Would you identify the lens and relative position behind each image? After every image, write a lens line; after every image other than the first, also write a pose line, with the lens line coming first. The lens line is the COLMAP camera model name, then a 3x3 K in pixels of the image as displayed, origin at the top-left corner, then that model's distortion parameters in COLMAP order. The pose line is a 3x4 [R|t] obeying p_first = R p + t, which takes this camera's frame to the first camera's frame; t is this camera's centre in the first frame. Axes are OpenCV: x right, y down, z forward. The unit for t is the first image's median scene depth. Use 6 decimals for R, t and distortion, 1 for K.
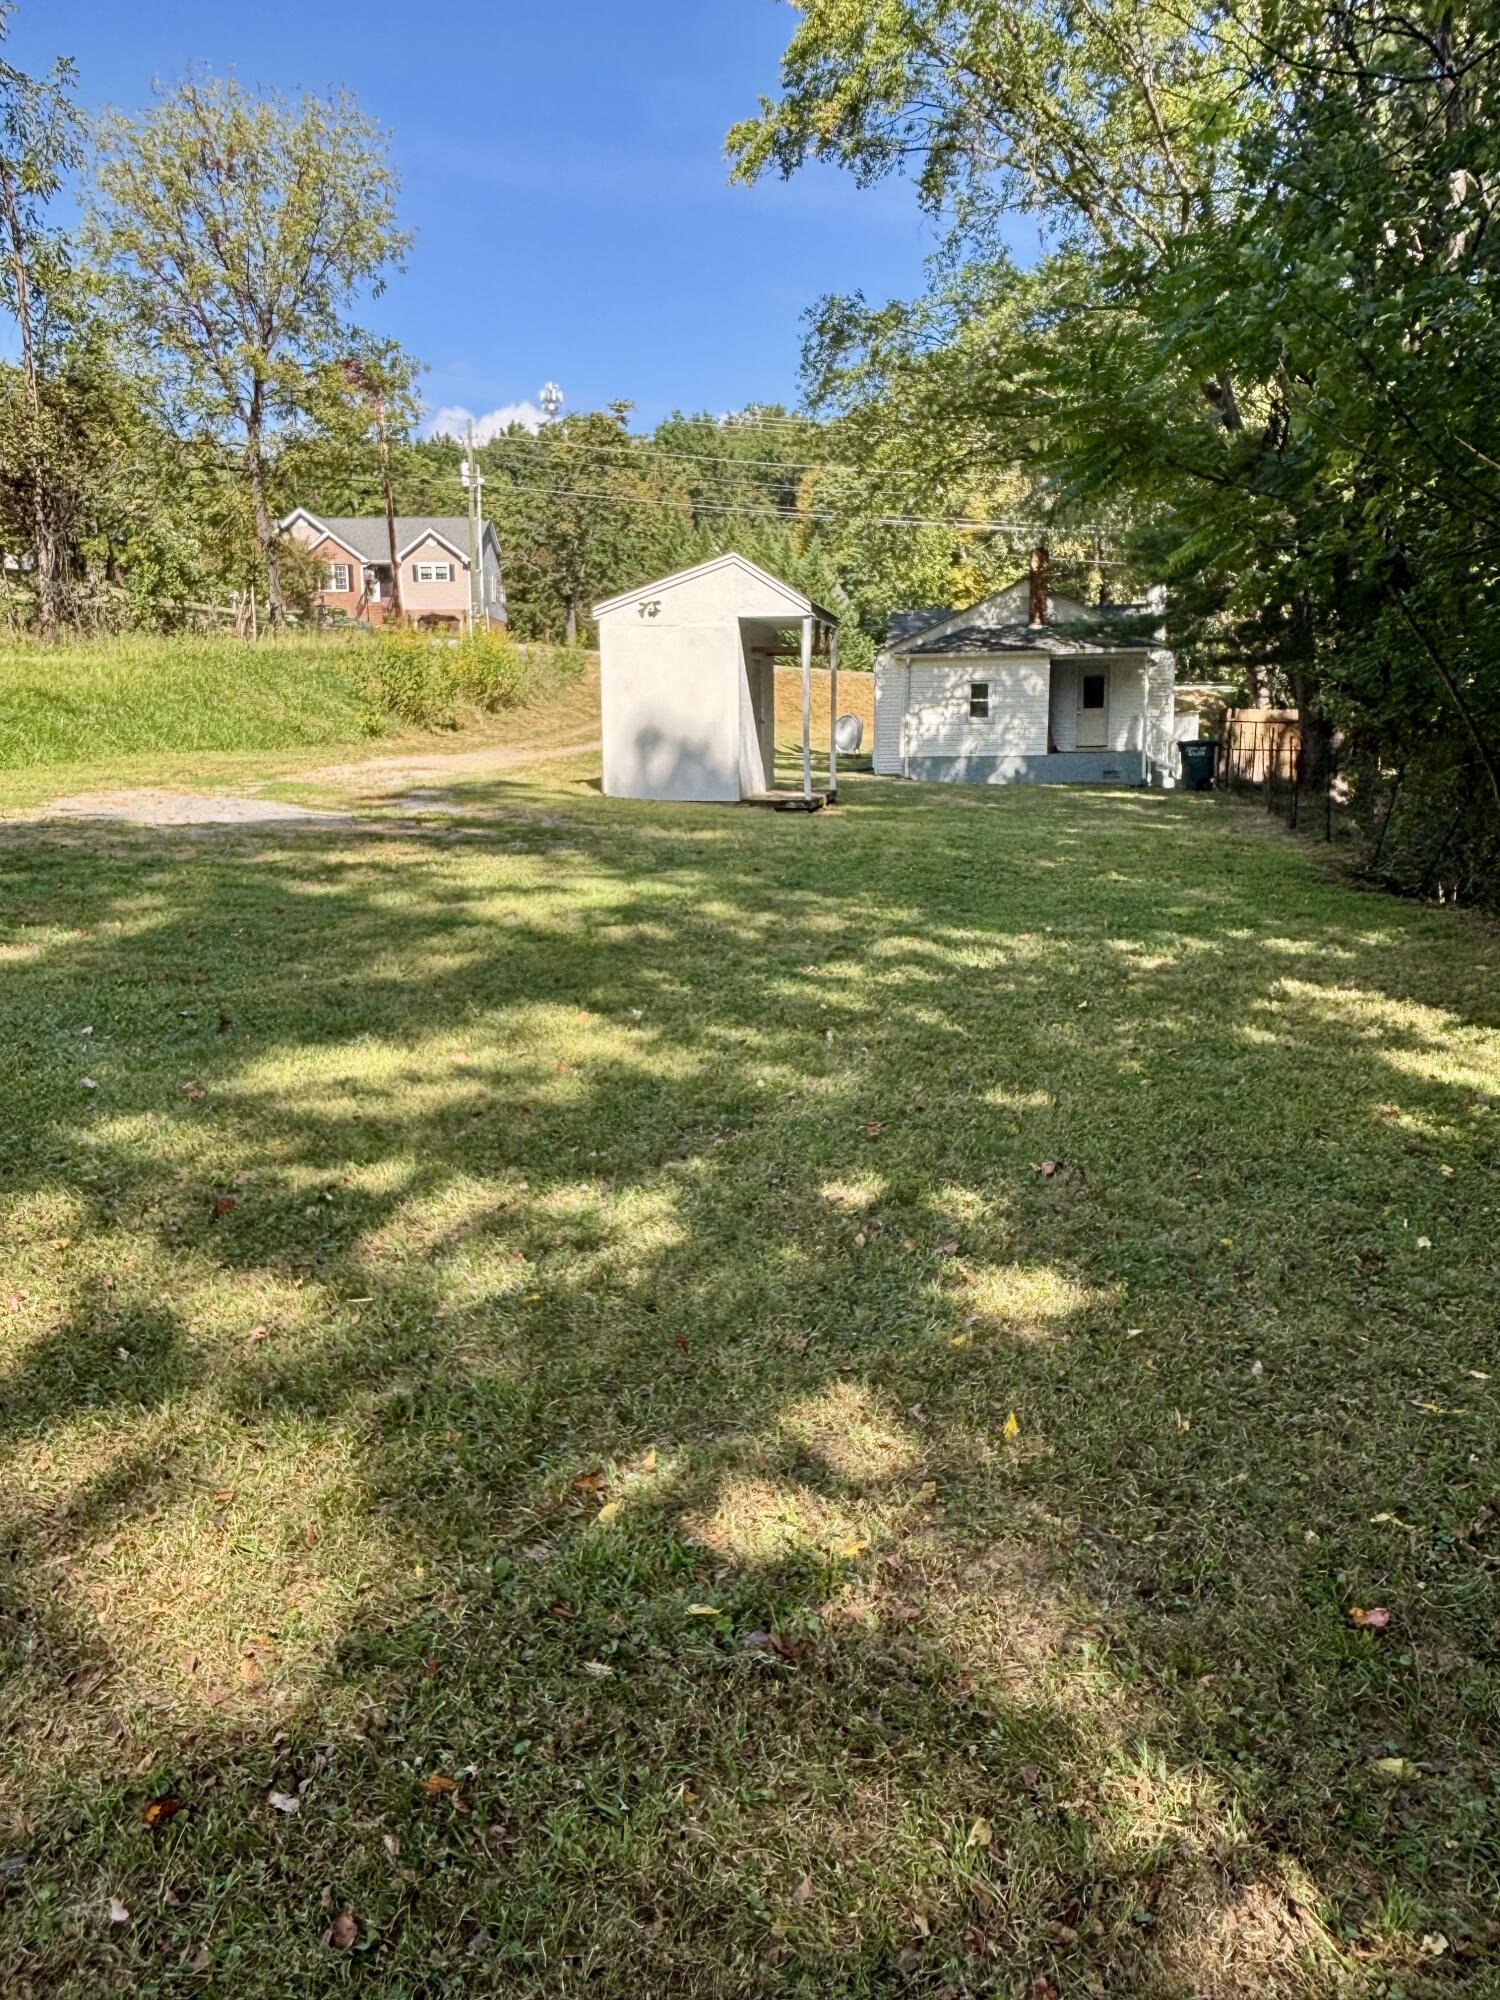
lens RADIAL K [[1504.4, 0, 744.8], [0, 1504.4, 996.1], [0, 0, 1]] dist [0.007745, 0.000391]
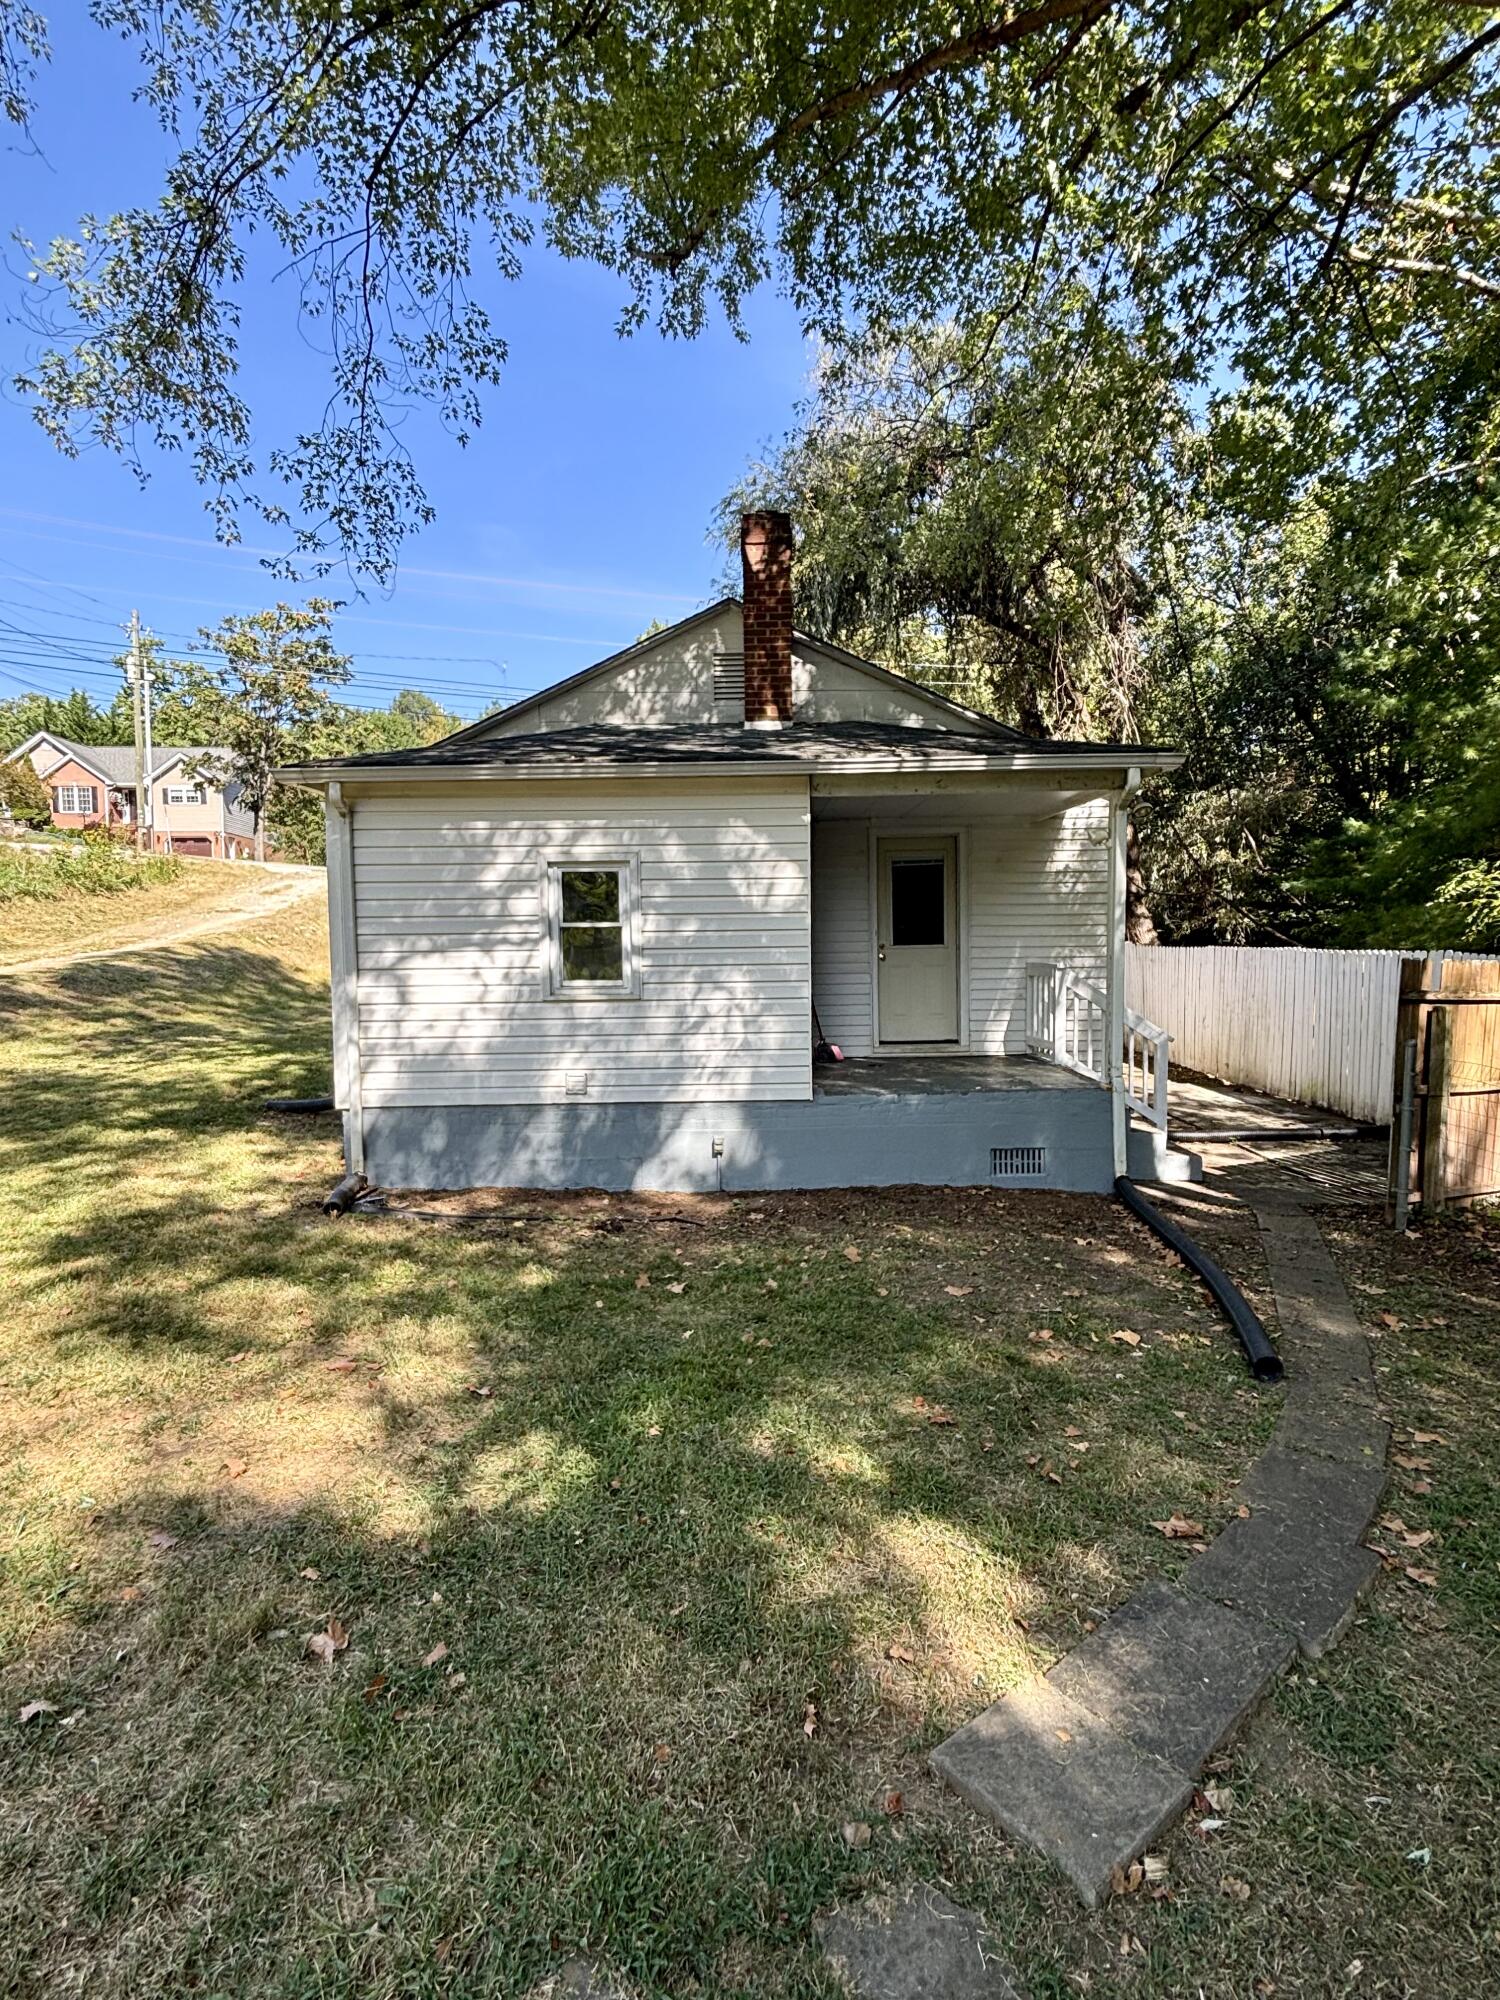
lens RADIAL K [[942.4, 0, 751.4], [0, 942.4, 997.5], [0, 0, 1]] dist [-0.003534, -0.003669]
pose [[0.984286, -0.015701, 0.175885, 0.150516], [0.034523, 0.993929, -0.104471, -0.158527], [-0.173177, 0.108901, 0.978852, 0.794458]]
